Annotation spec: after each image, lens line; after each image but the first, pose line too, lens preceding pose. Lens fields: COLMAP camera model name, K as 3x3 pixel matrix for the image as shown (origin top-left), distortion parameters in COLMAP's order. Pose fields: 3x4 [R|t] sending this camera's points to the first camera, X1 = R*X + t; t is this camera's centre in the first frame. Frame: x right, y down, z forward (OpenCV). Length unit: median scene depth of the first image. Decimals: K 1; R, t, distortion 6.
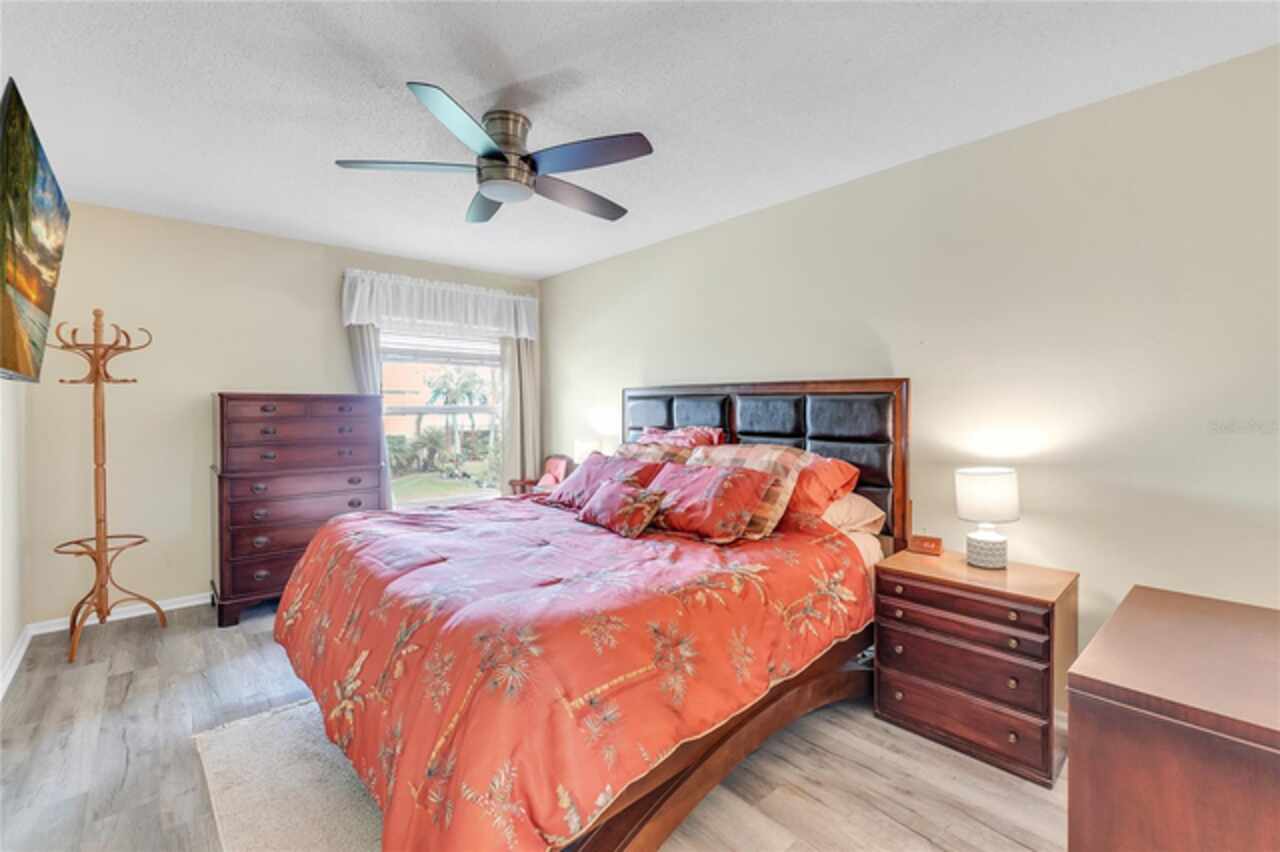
lens RADIAL K [[563.1, 0, 636.9], [0, 563.1, 426.1], [0, 0, 1]] dist [-0.003244, 0.001305]
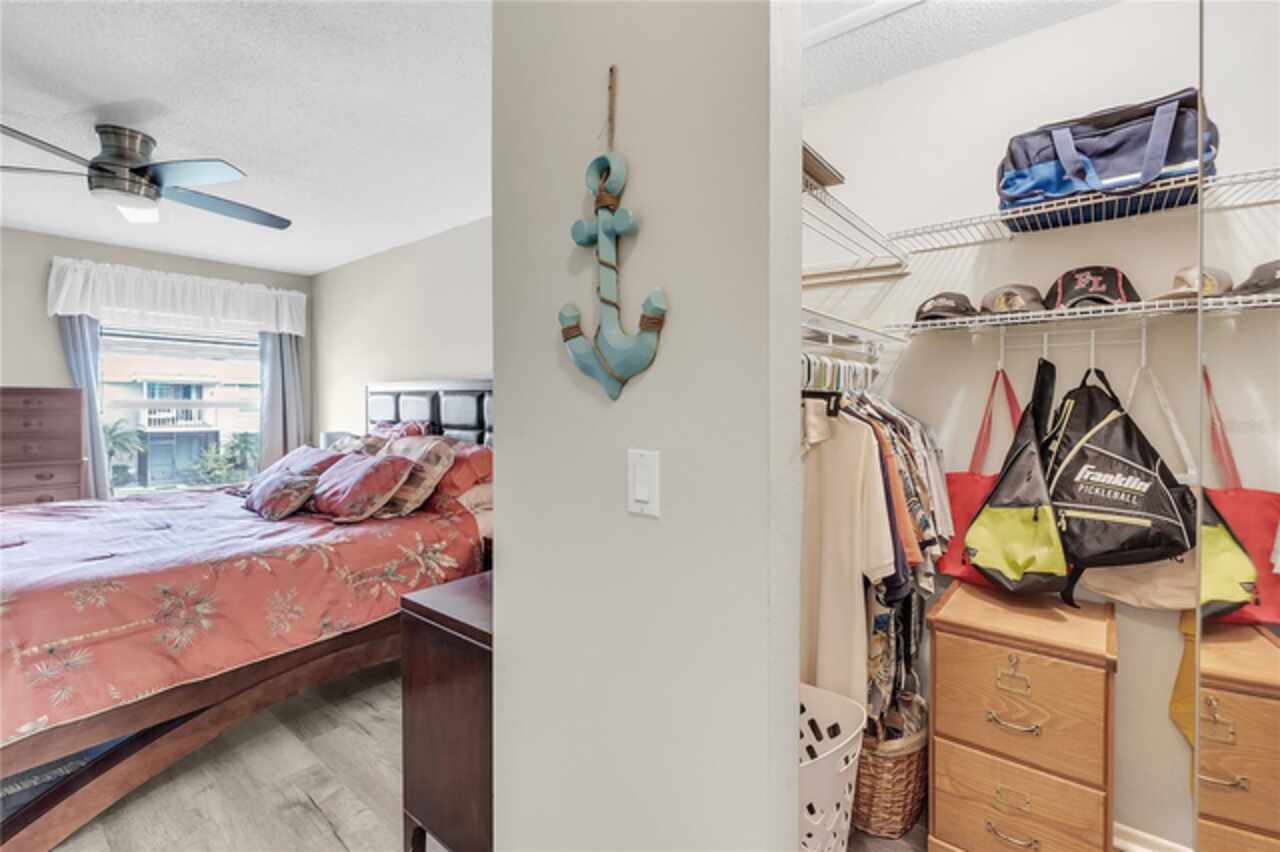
lens RADIAL K [[563.1, 0, 637.8], [0, 563.1, 414.5], [0, 0, 1]] dist [-0.003244, 0.001305]
pose [[0.983555, 0.001215, 0.180605, 0.482730], [0.001214, 0.999910, -0.013339, 0.006901], [-0.180605, 0.013339, 0.983465, -0.203928]]
